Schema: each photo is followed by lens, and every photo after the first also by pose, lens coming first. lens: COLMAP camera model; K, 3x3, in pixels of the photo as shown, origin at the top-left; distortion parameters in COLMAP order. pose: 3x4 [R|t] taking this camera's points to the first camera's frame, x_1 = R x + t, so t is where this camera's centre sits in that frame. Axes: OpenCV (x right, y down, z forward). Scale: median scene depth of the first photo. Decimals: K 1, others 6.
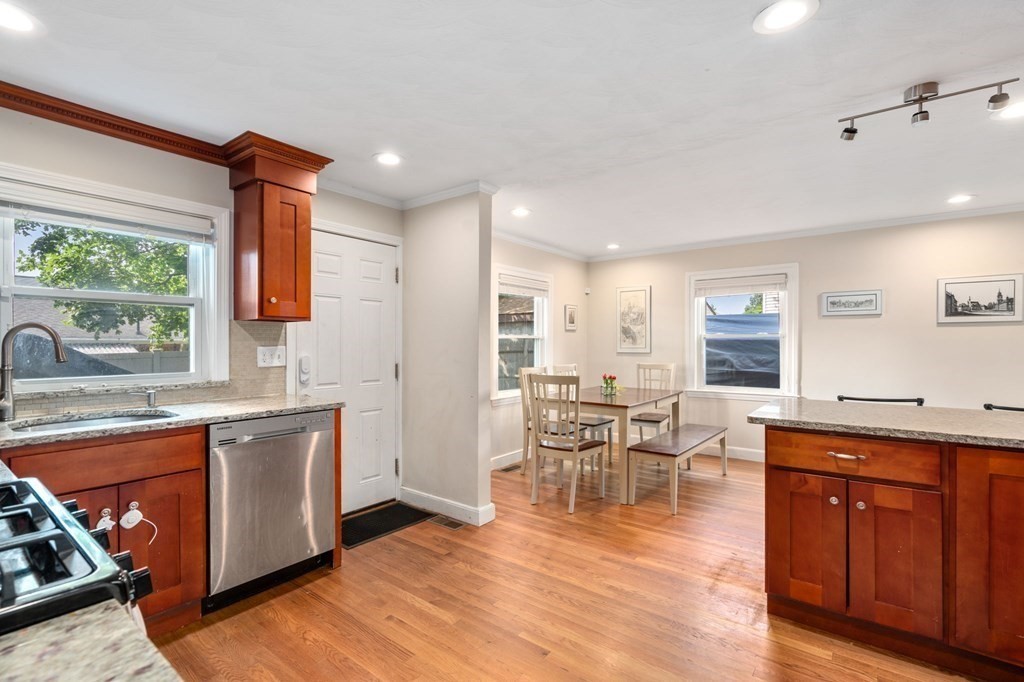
lens RADIAL K [[472.7, 0, 516.0], [0, 472.7, 343.2], [0, 0, 1]] dist [-0.006801, 0.003321]
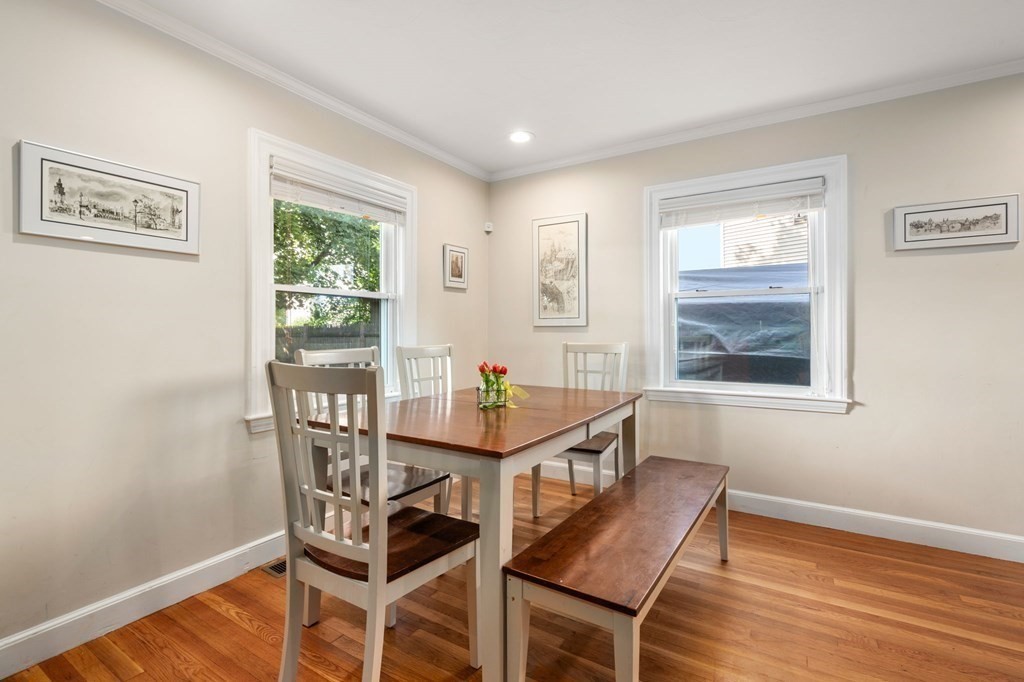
lens RADIAL K [[472.7, 0, 515.2], [0, 472.7, 327.4], [0, 0, 1]] dist [-0.006801, 0.003321]
pose [[0.995525, -0.001661, 0.094489, 0.164706], [0.002325, 0.999973, -0.006923, 0.031140], [-0.094475, 0.007111, 0.995502, 0.494118]]
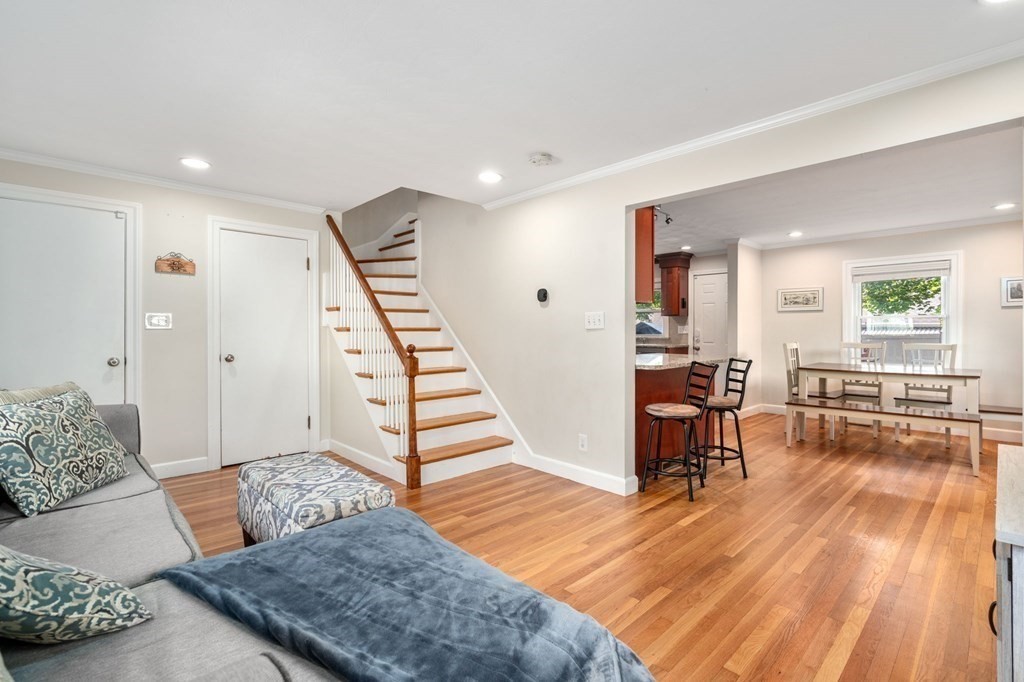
lens RADIAL K [[472.7, 0, 508.9], [0, 472.7, 331.0], [0, 0, 1]] dist [-0.006801, 0.003321]
pose [[-0.168555, 0.003311, -0.985687, 1.339088], [-0.000603, 0.999994, 0.003462, 0.016989], [0.985692, 0.001178, -0.168552, 0.306474]]
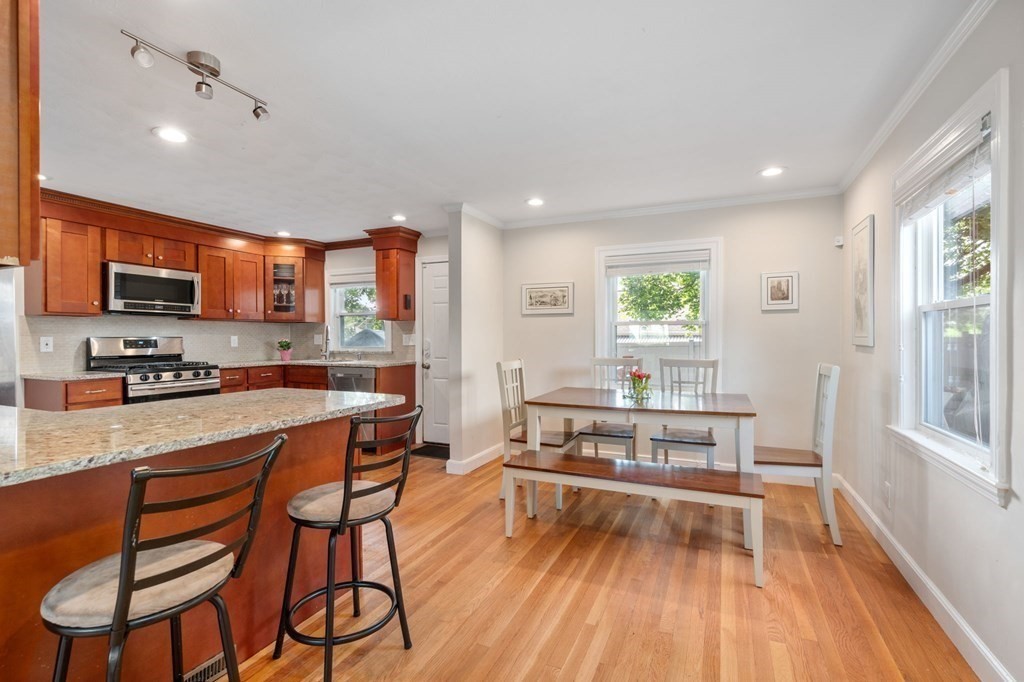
lens RADIAL K [[472.7, 0, 514.4], [0, 472.7, 341.8], [0, 0, 1]] dist [-0.006801, 0.003321]
pose [[0.225324, 0.008042, -0.974251, 0.826806], [0.000903, 0.999964, 0.008463, 0.012655], [0.974284, -0.002786, 0.225308, 0.604377]]
